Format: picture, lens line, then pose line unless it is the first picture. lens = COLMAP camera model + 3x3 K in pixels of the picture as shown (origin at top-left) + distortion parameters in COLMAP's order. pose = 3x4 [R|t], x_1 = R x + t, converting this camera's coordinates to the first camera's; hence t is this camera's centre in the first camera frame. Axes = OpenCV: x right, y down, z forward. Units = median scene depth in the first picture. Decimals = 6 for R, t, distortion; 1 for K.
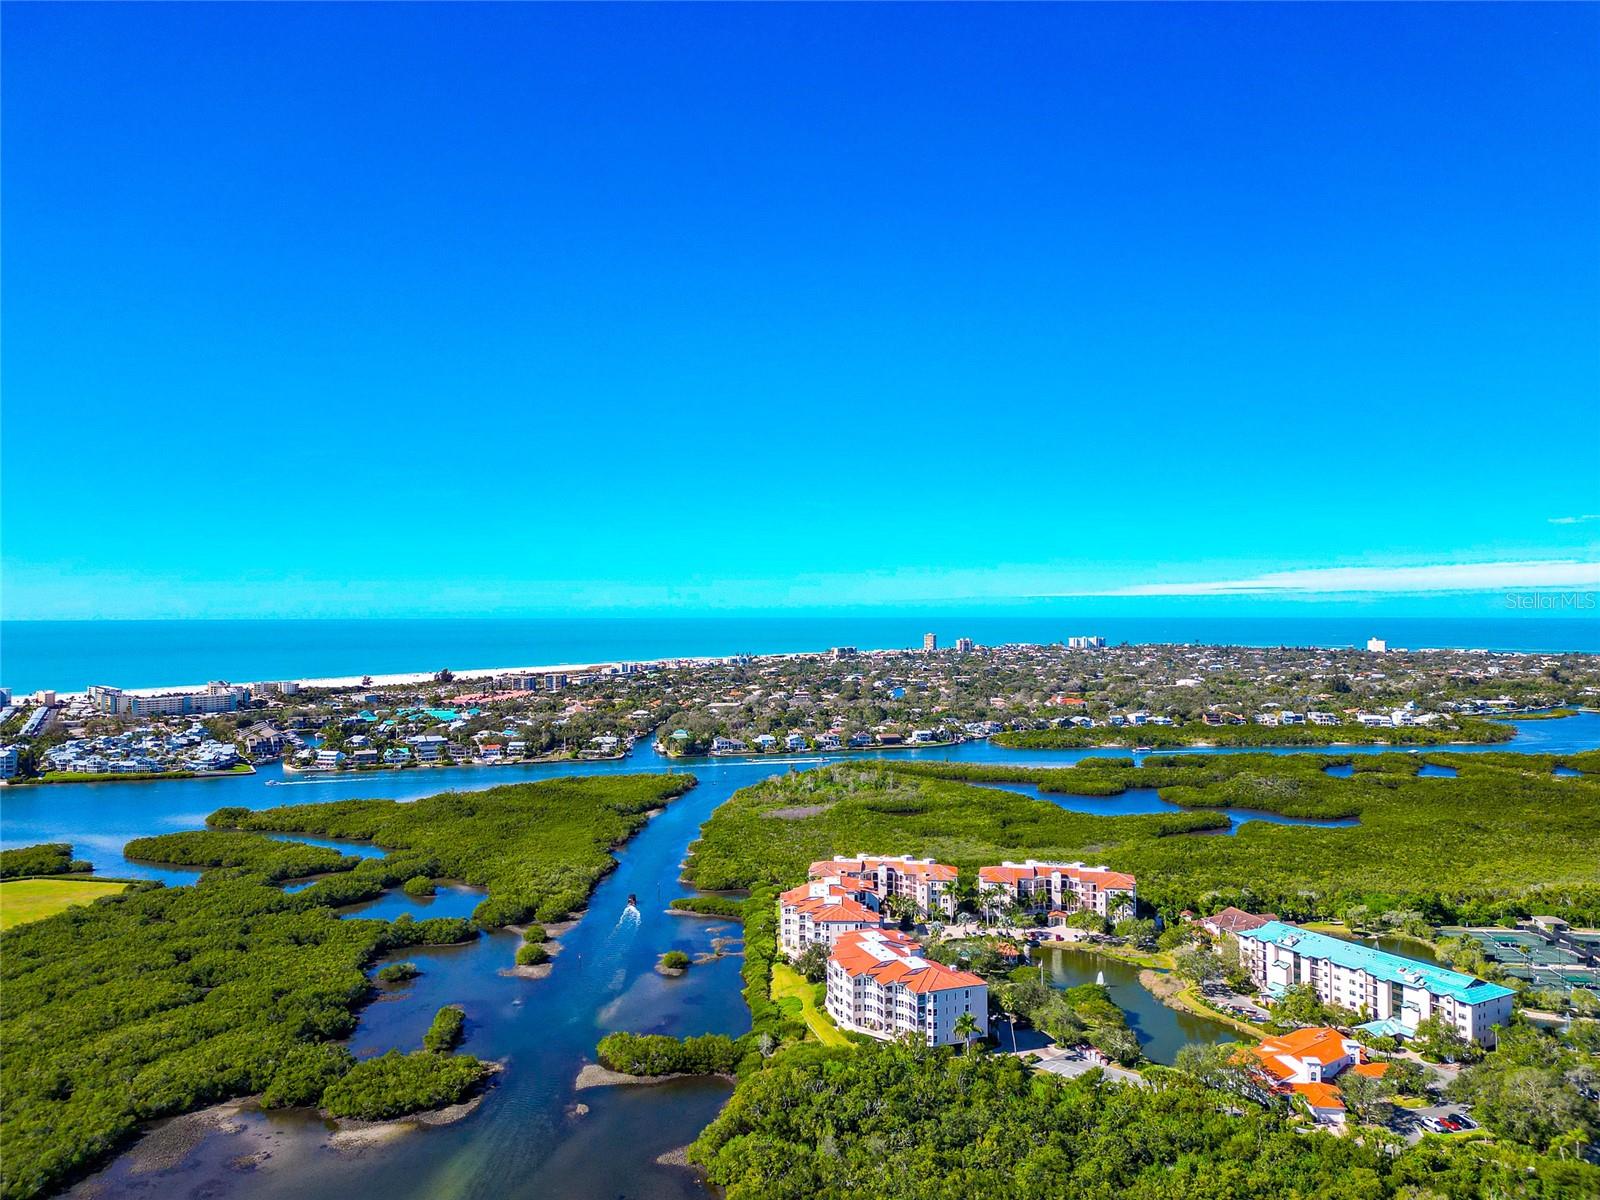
lens RADIAL K [[1128.2, 0, 786.9], [0, 1128.2, 574.1], [0, 0, 1]] dist [0.069461, -0.064883]
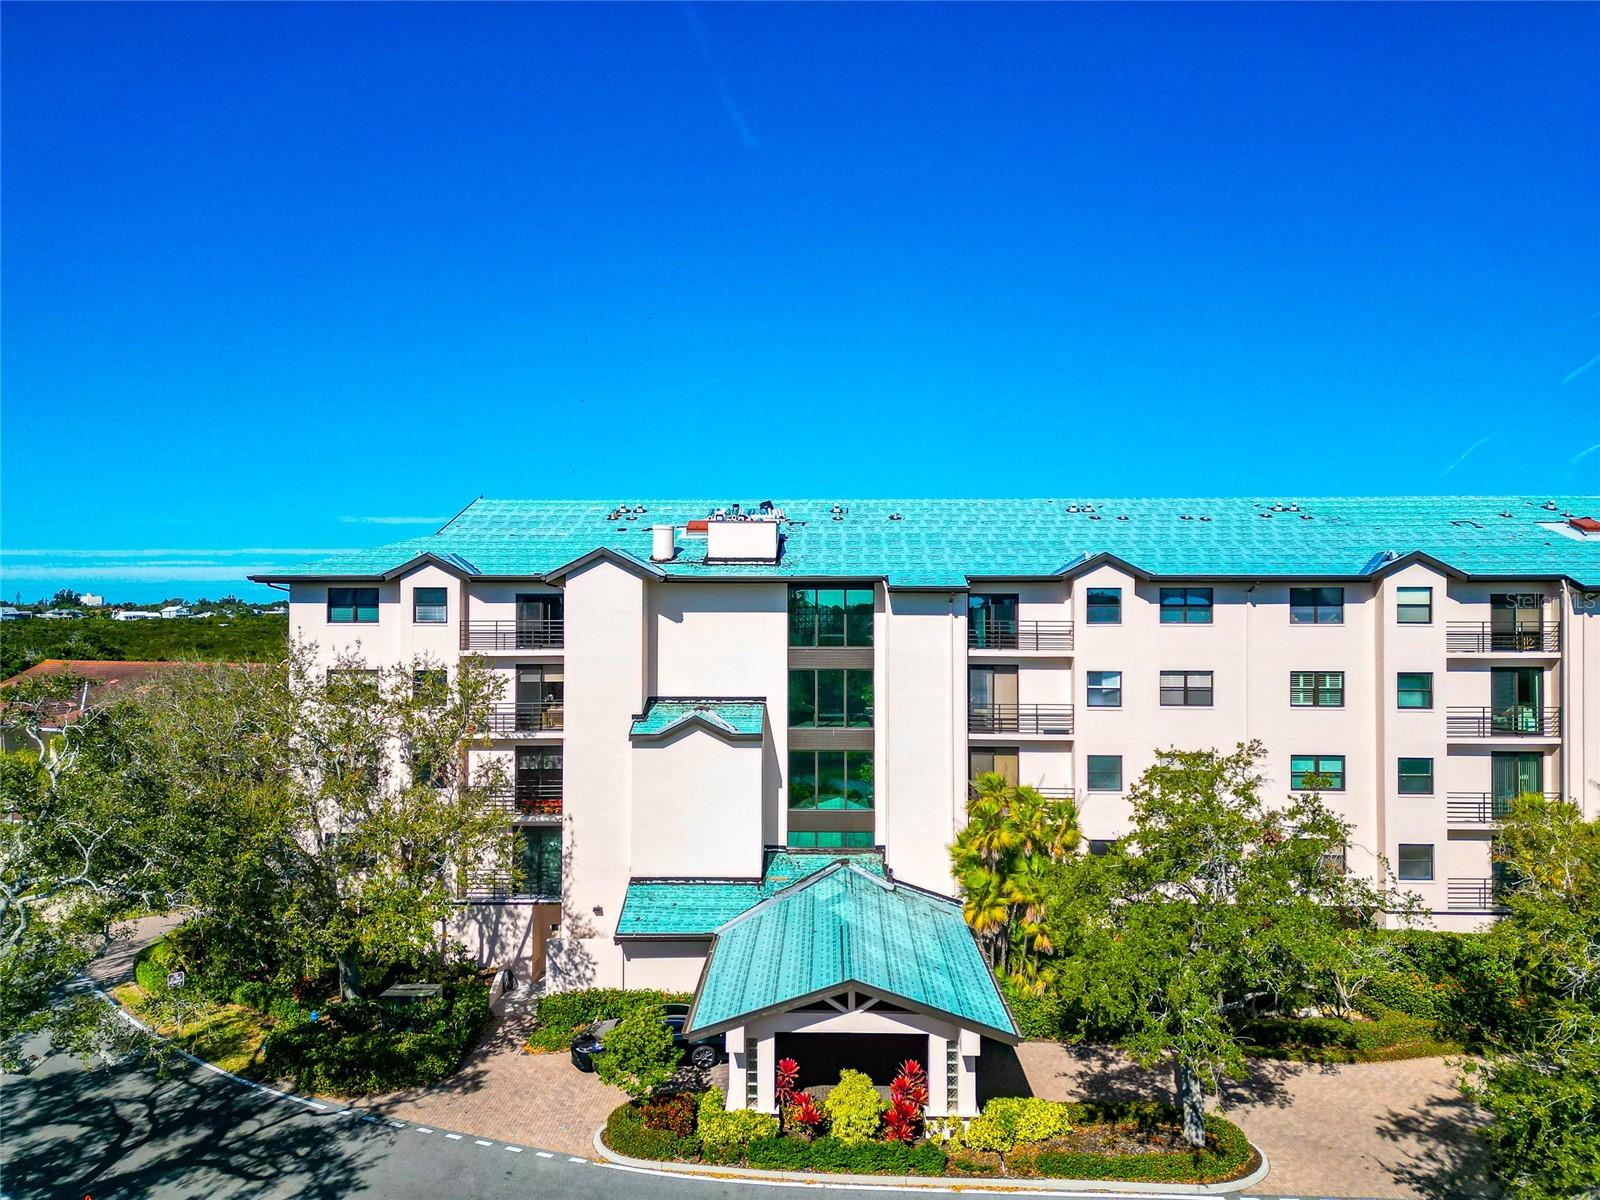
lens RADIAL K [[1128.2, 0, 798.3], [0, 1128.2, 604.9], [0, 0, 1]] dist [0.069461, -0.064883]
pose [[0.513343, 0.007305, 0.858152, 0.273373], [-0.024307, 0.999686, 0.006030, 0.267824], [-0.857839, -0.023955, 0.513359, 0.759627]]
